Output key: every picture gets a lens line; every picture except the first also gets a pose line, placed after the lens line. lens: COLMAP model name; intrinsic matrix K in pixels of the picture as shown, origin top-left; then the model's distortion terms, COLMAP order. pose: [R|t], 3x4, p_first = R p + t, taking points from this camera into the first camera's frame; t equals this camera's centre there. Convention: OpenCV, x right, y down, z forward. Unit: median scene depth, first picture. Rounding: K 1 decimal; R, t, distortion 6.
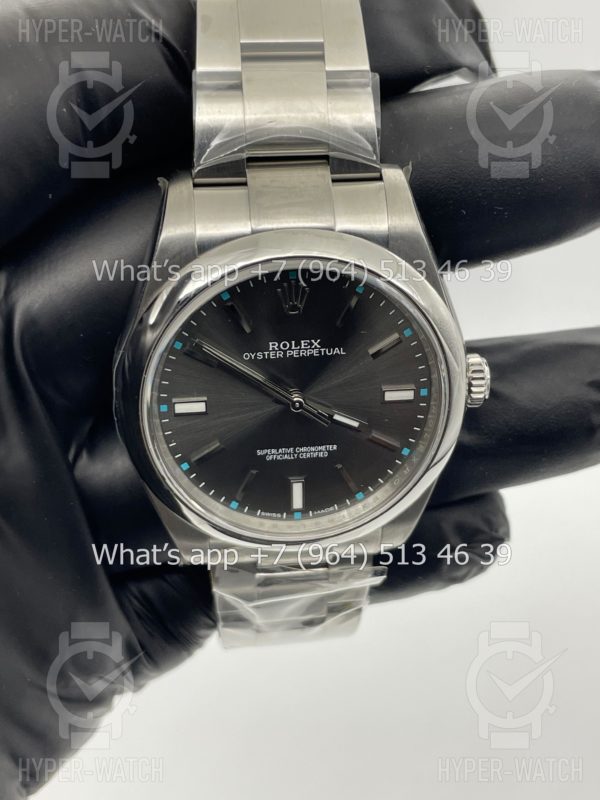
lens RADIAL K [[1273.9, 0, 304.2], [0, 1273.9, 394.0], [0, 0, 1]] dist [0.111279, 0.000000]
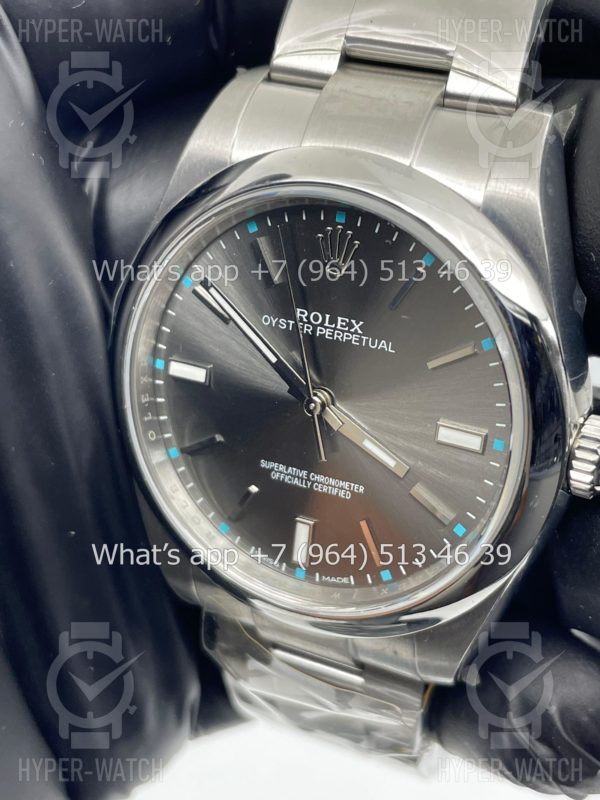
lens RADIAL K [[1273.9, 0, 301.2], [0, 1273.9, 397.8], [0, 0, 1]] dist [0.111279, 0.000000]
pose [[0.838825, 0.254453, -0.481275, 0.318333], [-0.316925, 0.947042, -0.051669, 0.041412], [0.442641, 0.195870, 0.875045, 0.379273]]
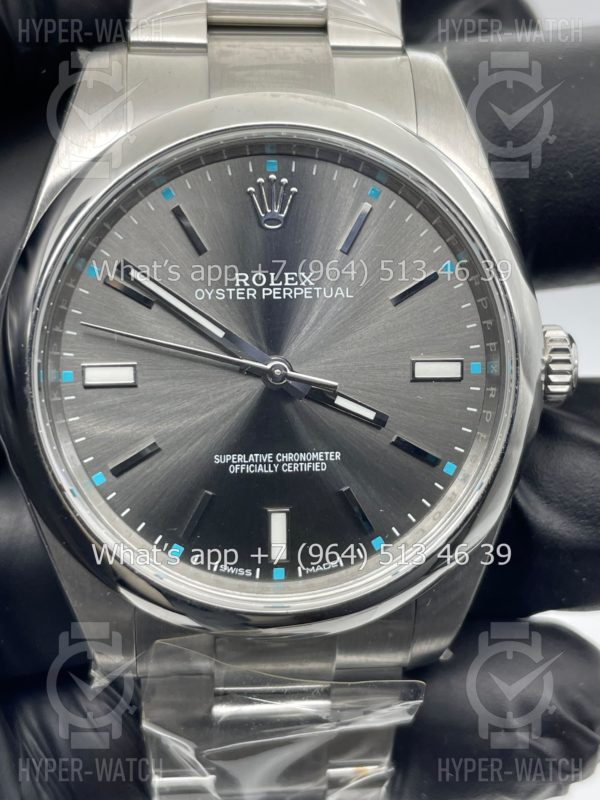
lens RADIAL K [[1273.9, 0, 303.0], [0, 1273.9, 401.7], [0, 0, 1]] dist [0.111279, 0.000000]
pose [[0.999676, 0.002652, -0.025329, 0.022977], [-0.010559, 0.948219, -0.317440, 0.220536], [0.023176, 0.317605, 0.947940, 0.394020]]
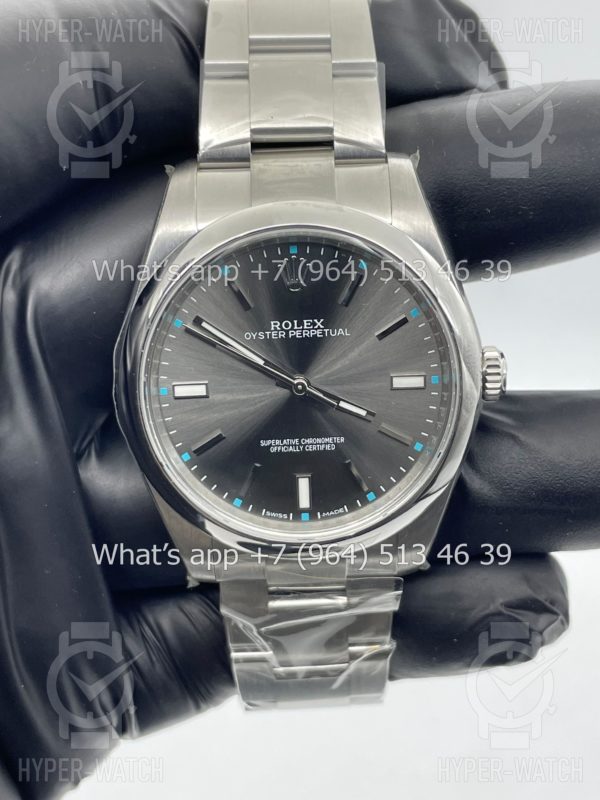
lens RADIAL K [[1273.9, 0, 296.9], [0, 1273.9, 401.2], [0, 0, 1]] dist [0.111279, 0.000000]
pose [[0.993039, -0.006427, -0.117607, 0.103657], [-0.019523, 0.975715, -0.218171, 0.224960], [0.116153, 0.218948, 0.968798, 0.067342]]
